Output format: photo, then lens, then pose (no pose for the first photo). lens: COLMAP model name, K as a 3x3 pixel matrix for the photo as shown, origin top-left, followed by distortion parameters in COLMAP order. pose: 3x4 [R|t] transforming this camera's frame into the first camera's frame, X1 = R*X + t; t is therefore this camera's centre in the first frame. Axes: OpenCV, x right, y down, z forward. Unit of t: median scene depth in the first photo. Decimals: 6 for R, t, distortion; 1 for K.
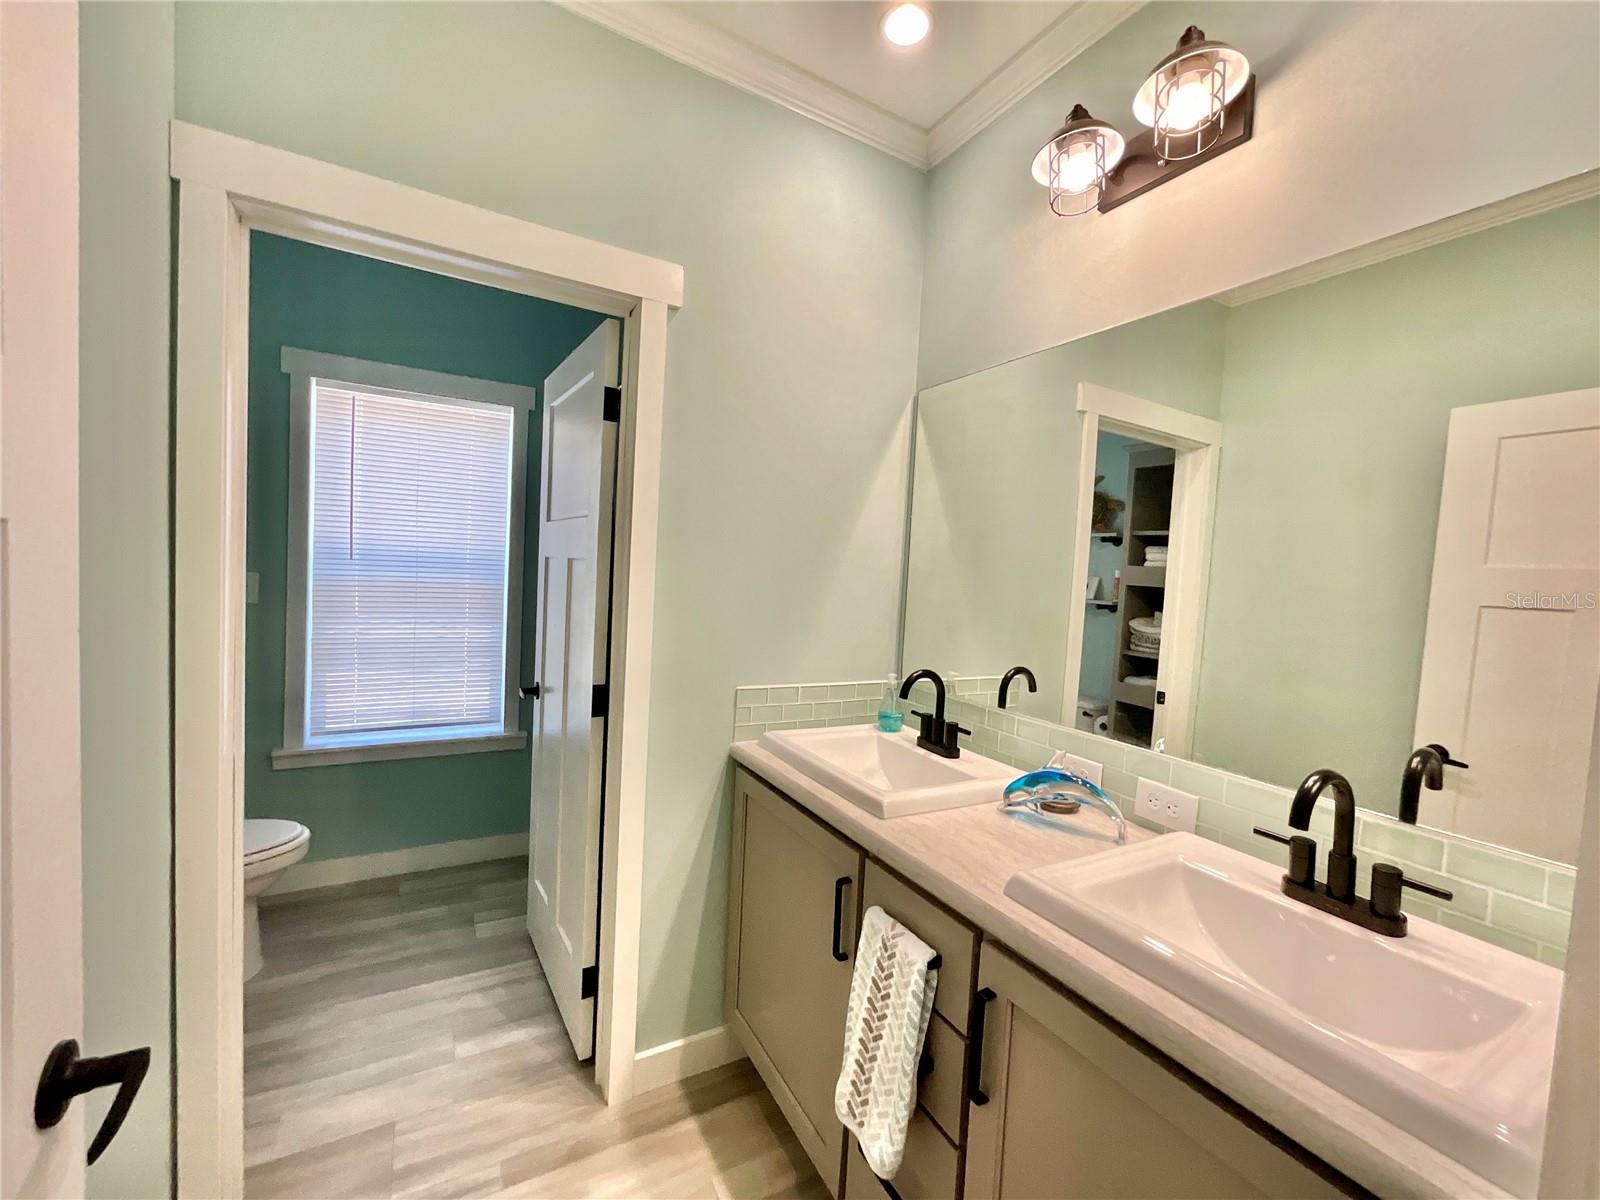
lens RADIAL K [[649.8, 0, 800.0], [0, 649.8, 600.0], [0, 0, 1]] dist [0.001833, 0.000138]
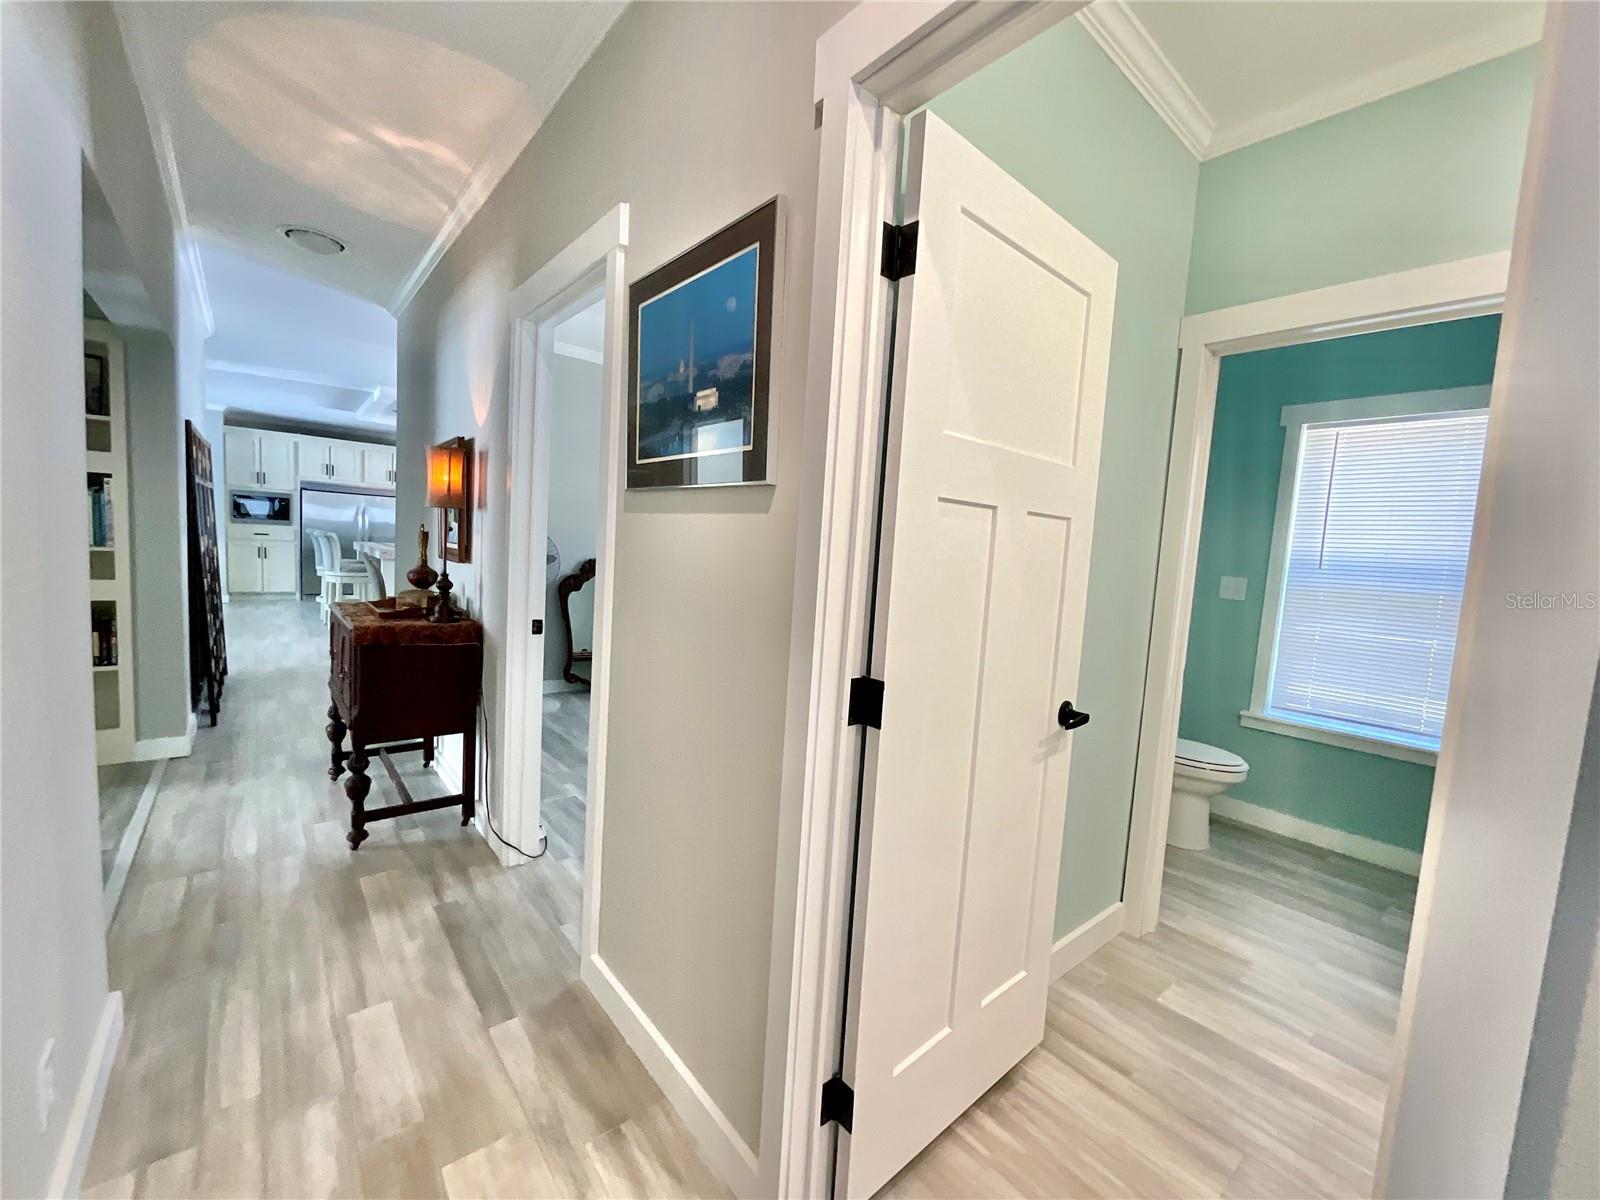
lens RADIAL K [[649.8, 0, 800.0], [0, 649.8, 600.0], [0, 0, 1]] dist [0.001833, 0.000138]
pose [[0.191755, 0.042144, -0.980538, 0.348060], [-0.094879, 0.995194, 0.024219, 0.063978], [0.976846, 0.088389, 0.194832, -0.184011]]
